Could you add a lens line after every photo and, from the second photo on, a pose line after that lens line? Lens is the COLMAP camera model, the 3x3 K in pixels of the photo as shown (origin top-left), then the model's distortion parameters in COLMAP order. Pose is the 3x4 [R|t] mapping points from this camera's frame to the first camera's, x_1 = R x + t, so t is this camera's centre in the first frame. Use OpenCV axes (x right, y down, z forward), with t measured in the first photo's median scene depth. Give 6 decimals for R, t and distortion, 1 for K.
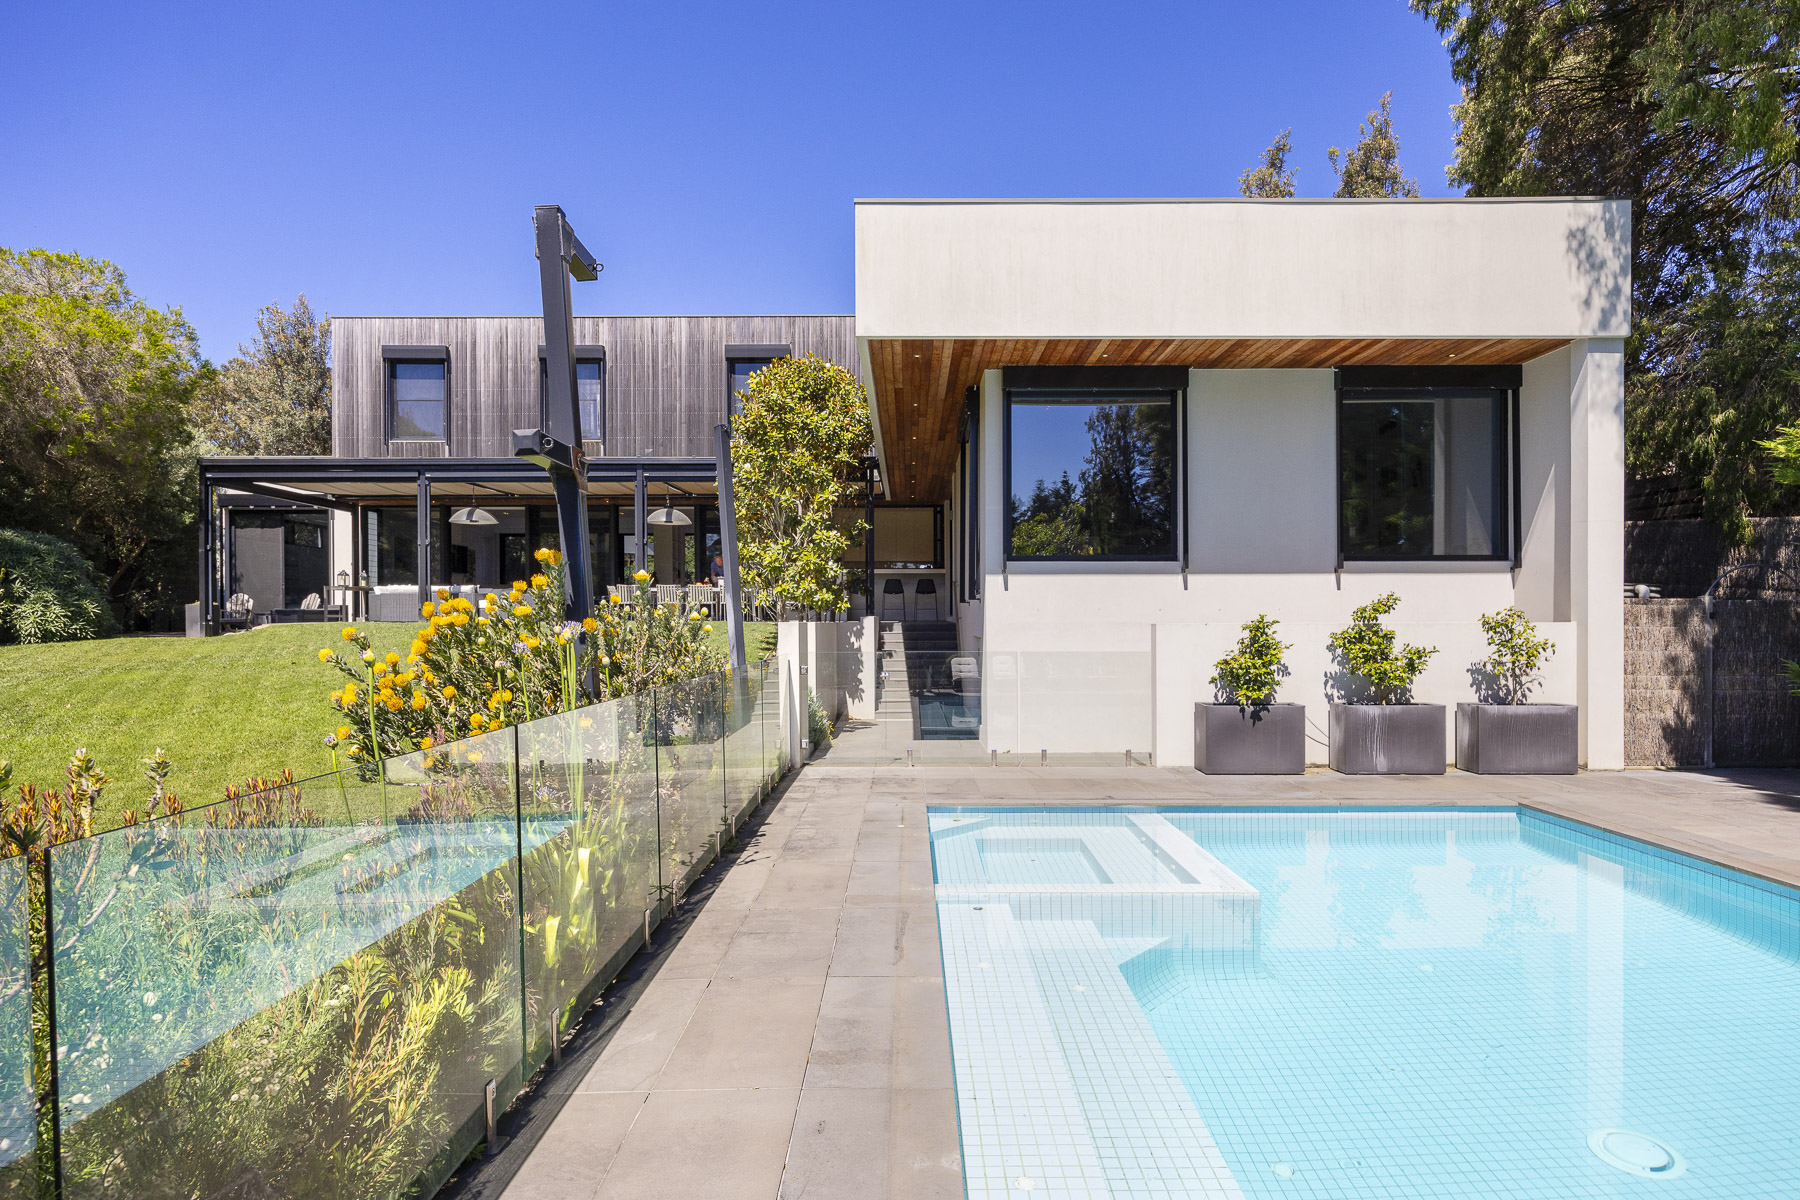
lens RADIAL K [[944.4, 0, 880.9], [0, 944.4, 625.2], [0, 0, 1]] dist [0.017616, -0.000807]
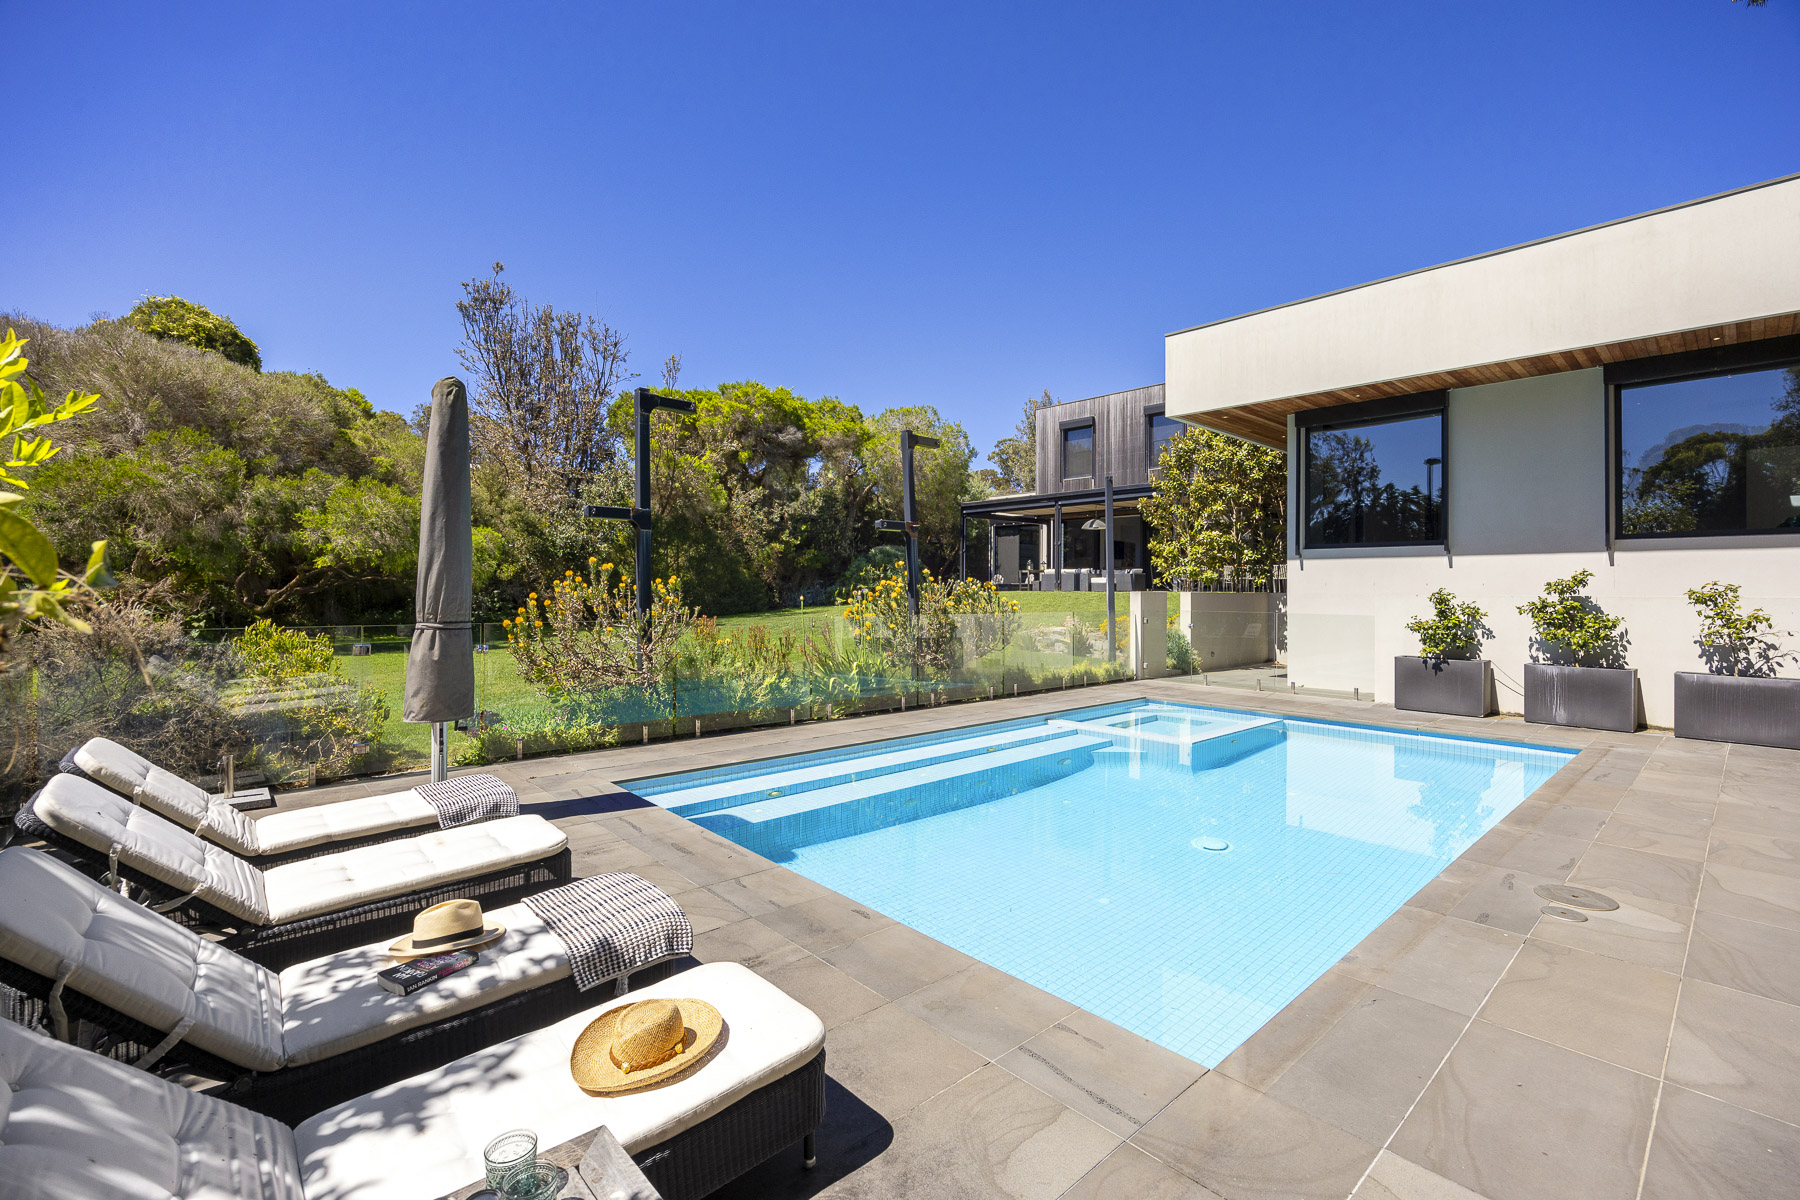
lens RADIAL K [[785.5, 0, 908.9], [0, 785.5, 589.4], [0, 0, 1]] dist [-0.001575, -0.000107]
pose [[0.681713, 0.007103, -0.731585, 0.604796], [-0.016329, 0.999852, -0.005508, 0.007779], [0.731437, 0.015701, 0.681728, -0.212404]]
